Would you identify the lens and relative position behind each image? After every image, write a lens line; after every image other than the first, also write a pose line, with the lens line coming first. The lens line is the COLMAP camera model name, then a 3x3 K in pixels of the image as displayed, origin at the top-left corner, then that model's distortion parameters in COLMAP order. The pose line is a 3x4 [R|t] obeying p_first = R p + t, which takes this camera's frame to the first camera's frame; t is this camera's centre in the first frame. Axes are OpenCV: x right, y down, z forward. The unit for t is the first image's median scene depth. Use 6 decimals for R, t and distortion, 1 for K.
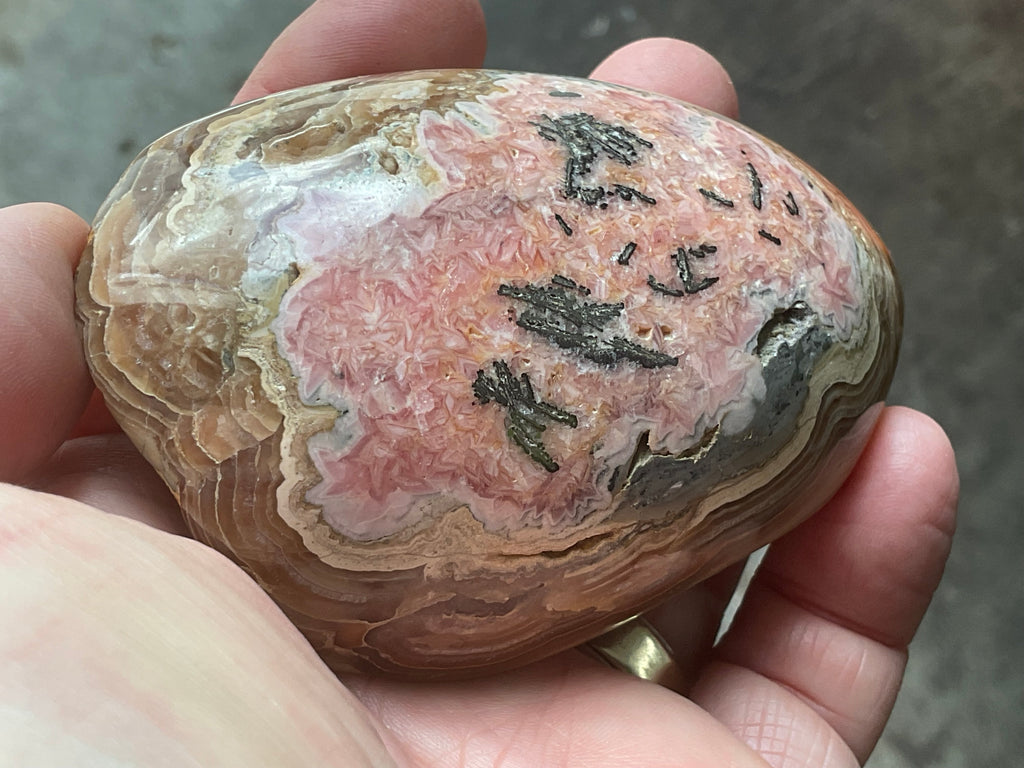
lens RADIAL K [[1745.6, 0, 506.7], [0, 1745.6, 388.3], [0, 0, 1]] dist [0.049347, 0.000000]
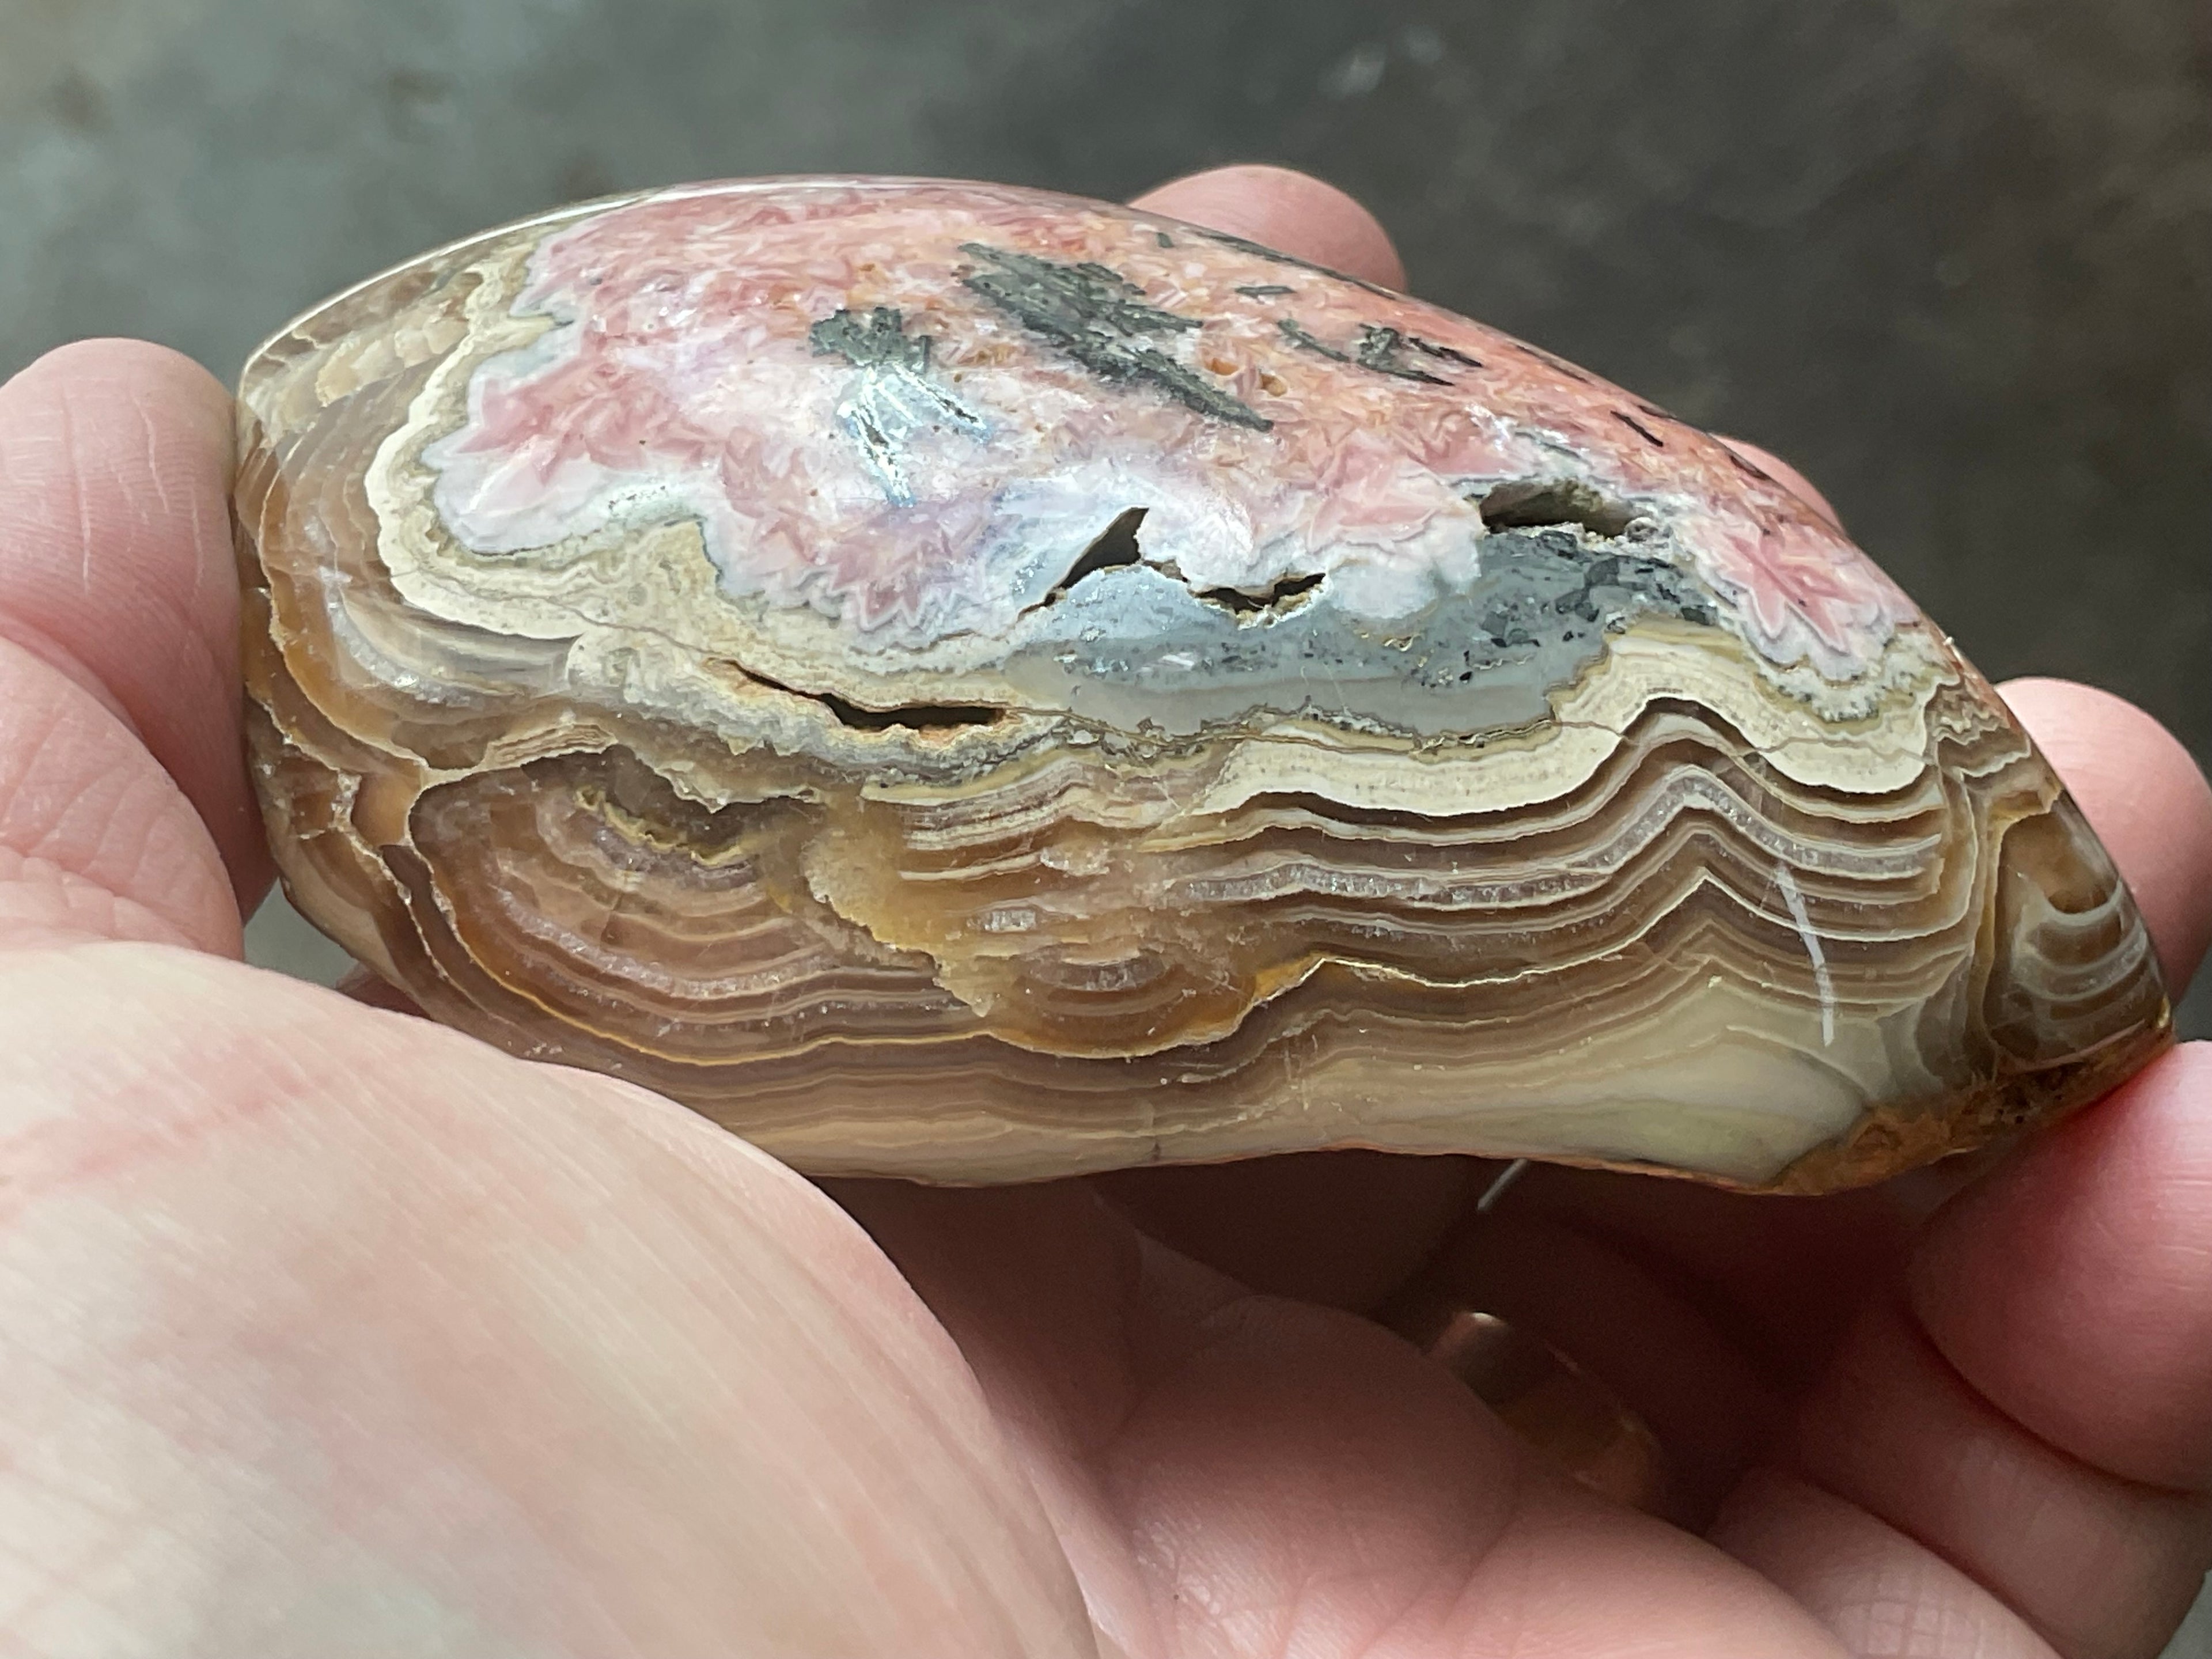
lens RADIAL K [[3770.7, 0, 1093.0], [0, 3770.7, 869.7], [0, 0, 1]] dist [0.049347, 0.000000]
pose [[0.848734, 0.049092, -0.526536, 0.575807], [-0.429970, 0.643707, -0.633062, 0.691077], [0.307857, 0.763696, 0.567444, 0.528491]]
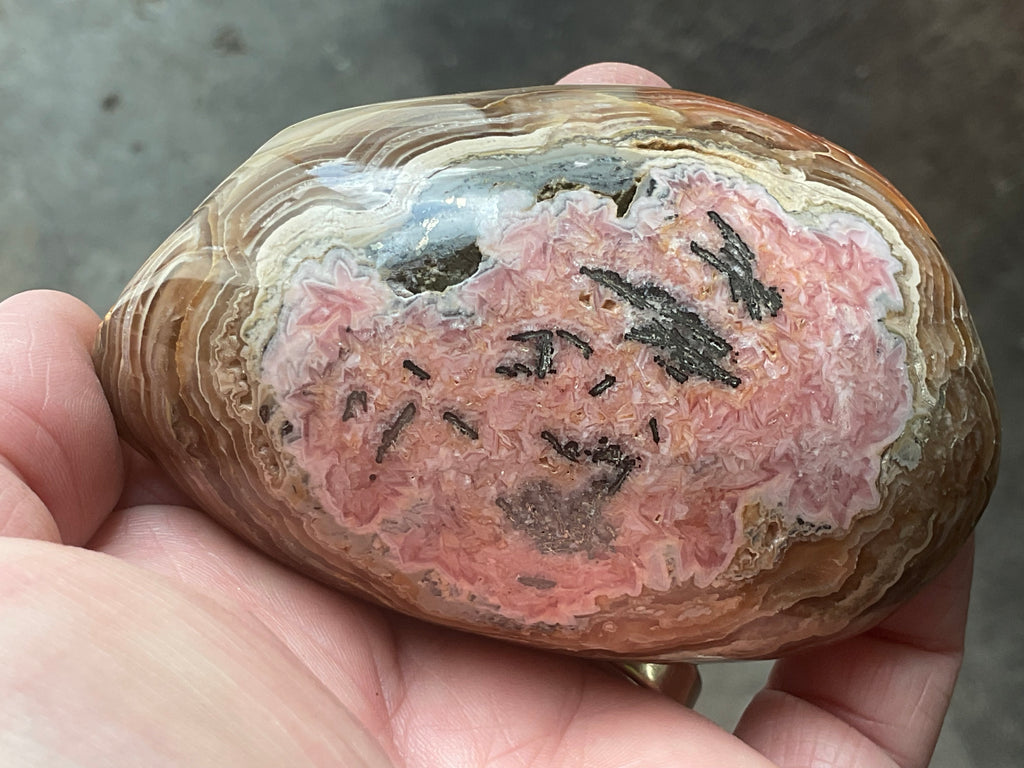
lens RADIAL K [[1745.6, 0, 505.4], [0, 1745.6, 382.3], [0, 0, 1]] dist [0.049347, 0.000000]
pose [[-0.790259, -0.329218, -0.516822, 0.632416], [0.193705, -0.934381, 0.299016, -0.385971], [-0.581351, 0.136189, 0.802175, 0.231204]]
